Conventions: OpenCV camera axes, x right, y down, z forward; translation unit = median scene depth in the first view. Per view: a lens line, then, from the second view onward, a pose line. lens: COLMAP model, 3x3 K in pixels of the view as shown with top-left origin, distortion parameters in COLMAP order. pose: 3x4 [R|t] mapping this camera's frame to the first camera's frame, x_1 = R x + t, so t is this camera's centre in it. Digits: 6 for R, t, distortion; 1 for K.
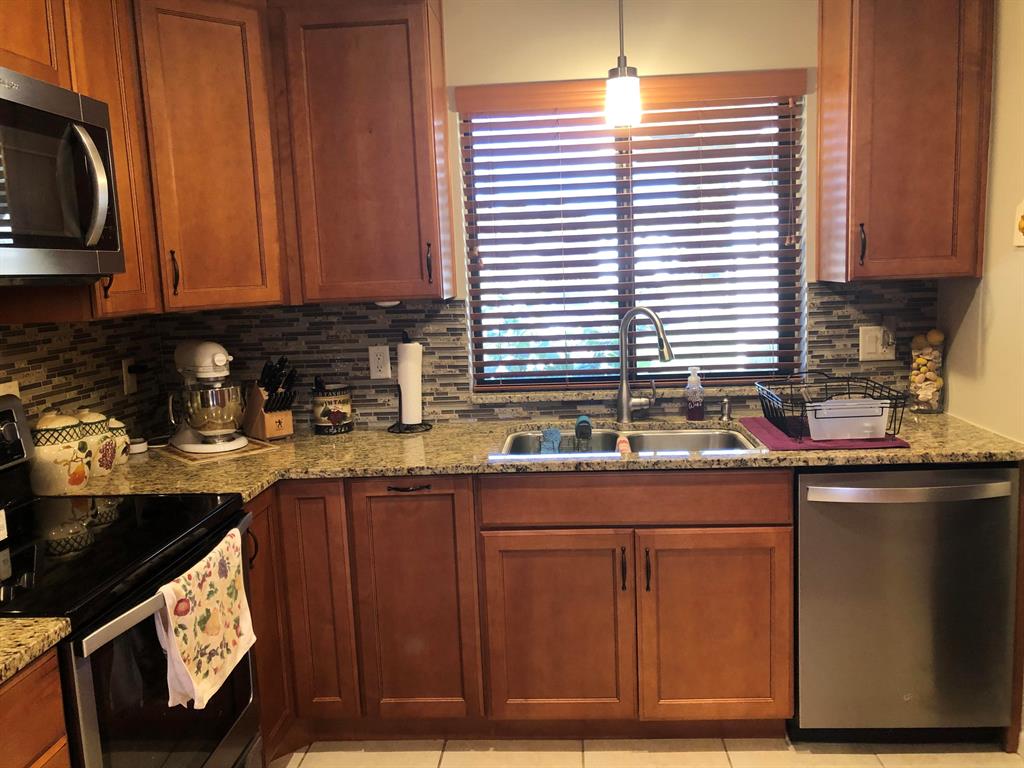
lens RADIAL K [[841.6, 0, 526.3], [0, 841.6, 375.5], [0, 0, 1]] dist [0.056576, -0.066267]
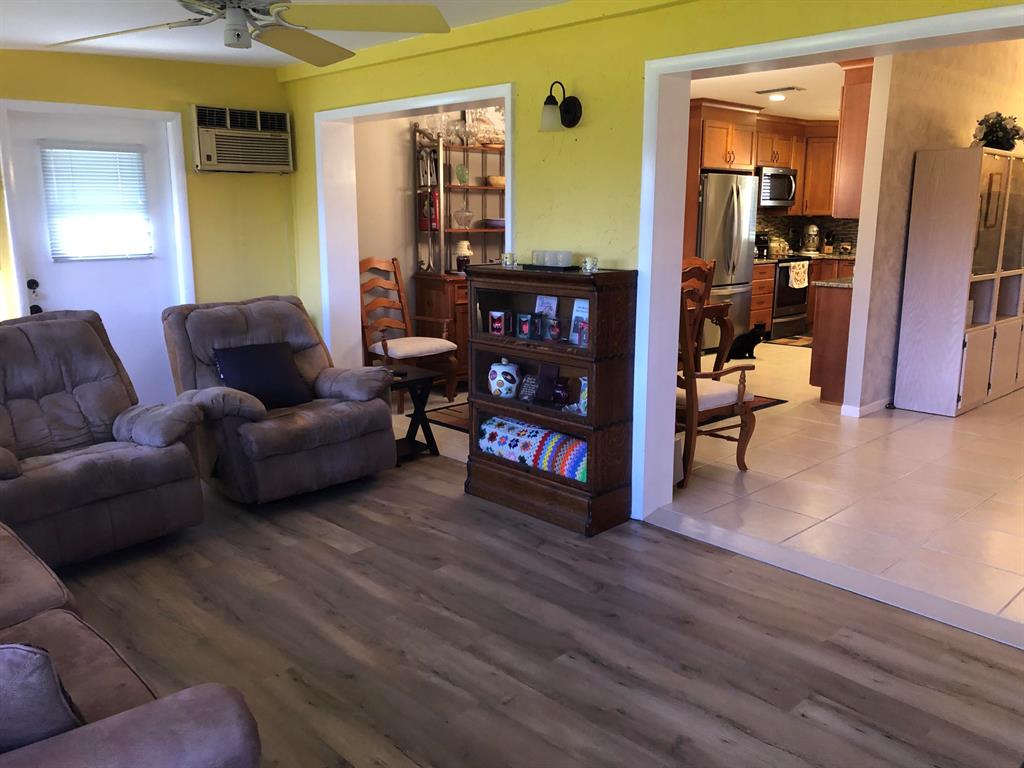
lens RADIAL K [[841.6, 0, 526.3], [0, 841.6, 375.5], [0, 0, 1]] dist [0.056576, -0.066267]
pose [[0.736699, 0.174223, -0.653392, 1.292471], [-0.118657, 0.984554, 0.128740, 0.294126], [0.665729, -0.017313, 0.745993, -2.727610]]
